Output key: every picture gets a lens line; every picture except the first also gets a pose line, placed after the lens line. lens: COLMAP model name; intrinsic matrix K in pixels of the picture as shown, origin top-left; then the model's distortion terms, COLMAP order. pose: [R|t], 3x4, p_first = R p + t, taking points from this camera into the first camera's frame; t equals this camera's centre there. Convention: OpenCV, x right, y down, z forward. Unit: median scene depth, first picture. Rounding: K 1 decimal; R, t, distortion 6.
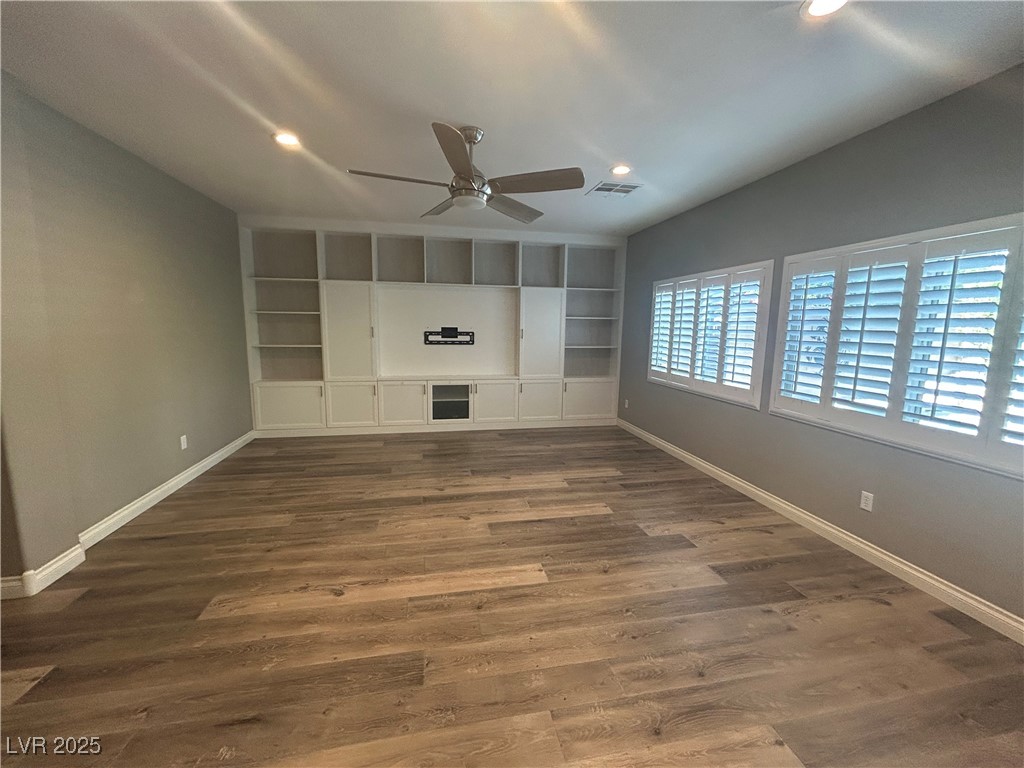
lens RADIAL K [[411.5, 0, 514.1], [0, 411.5, 383.8], [0, 0, 1]] dist [-0.002581, 0.002026]
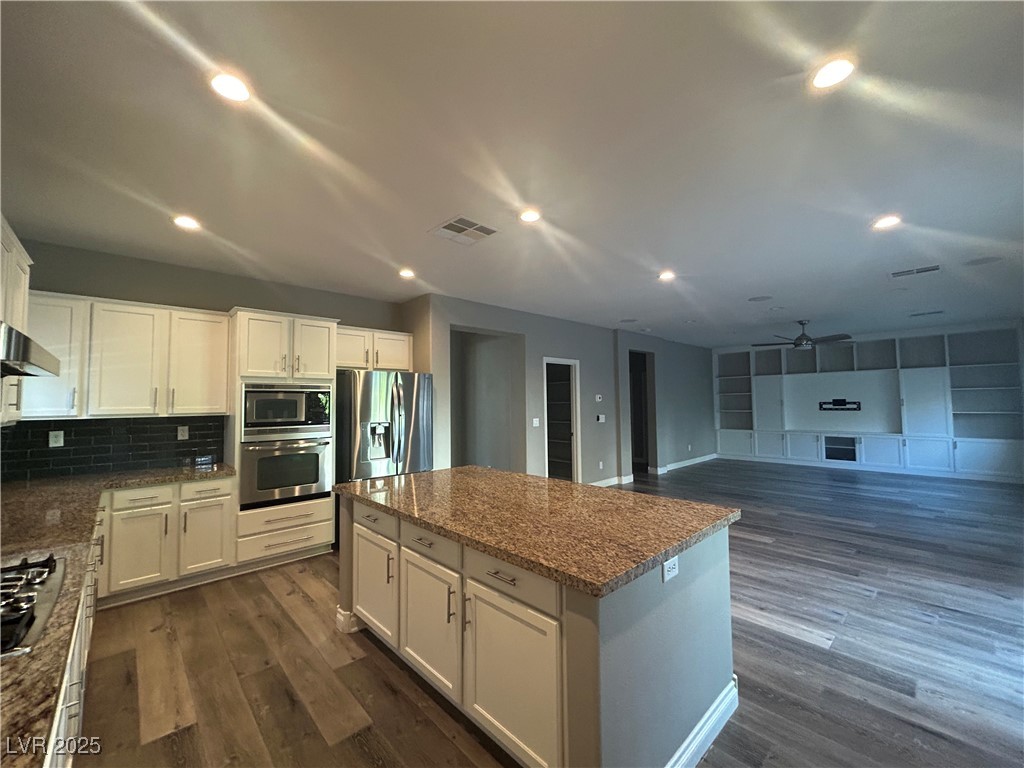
lens RADIAL K [[411.5, 0, 515.4], [0, 411.5, 383.5], [0, 0, 1]] dist [-0.002581, 0.002026]
pose [[0.538515, -0.057459, -0.840655, 0.534482], [-0.098670, 0.986508, -0.130635, 0.136081], [0.836819, 0.153297, 0.525580, -0.902262]]
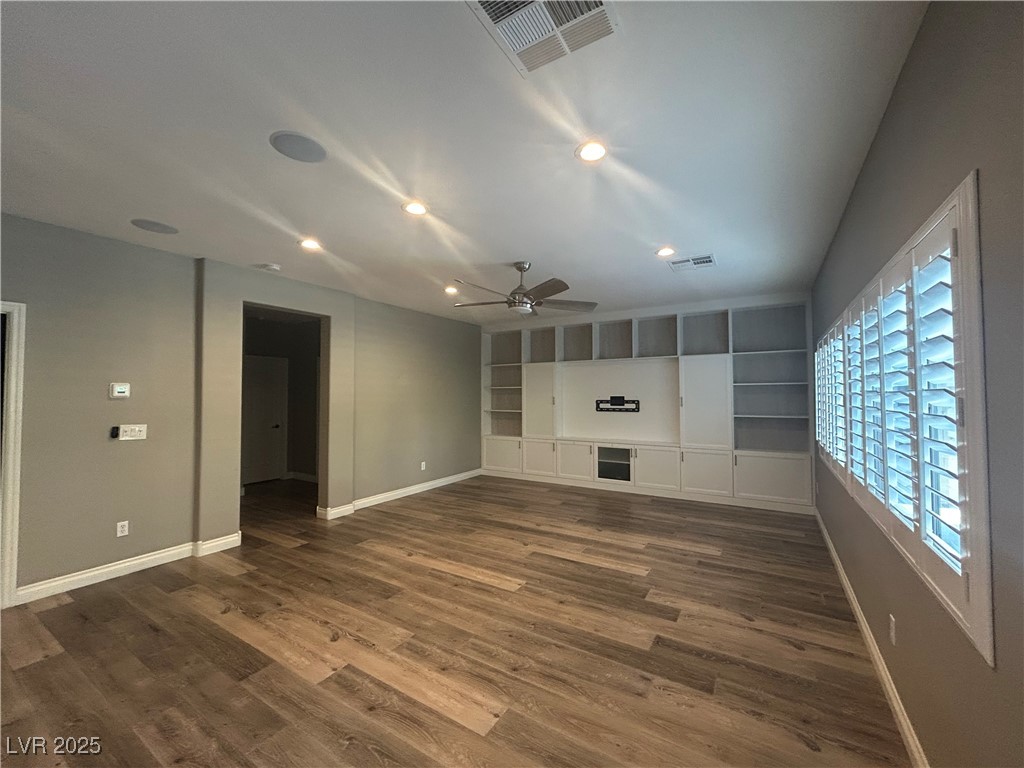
lens RADIAL K [[411.5, 0, 513.9], [0, 411.5, 387.0], [0, 0, 1]] dist [-0.002581, 0.002026]
pose [[0.734404, -0.028171, -0.678128, 0.445598], [-0.082935, 0.987926, -0.130858, 0.009258], [0.673627, 0.152343, 0.723201, -0.010122]]
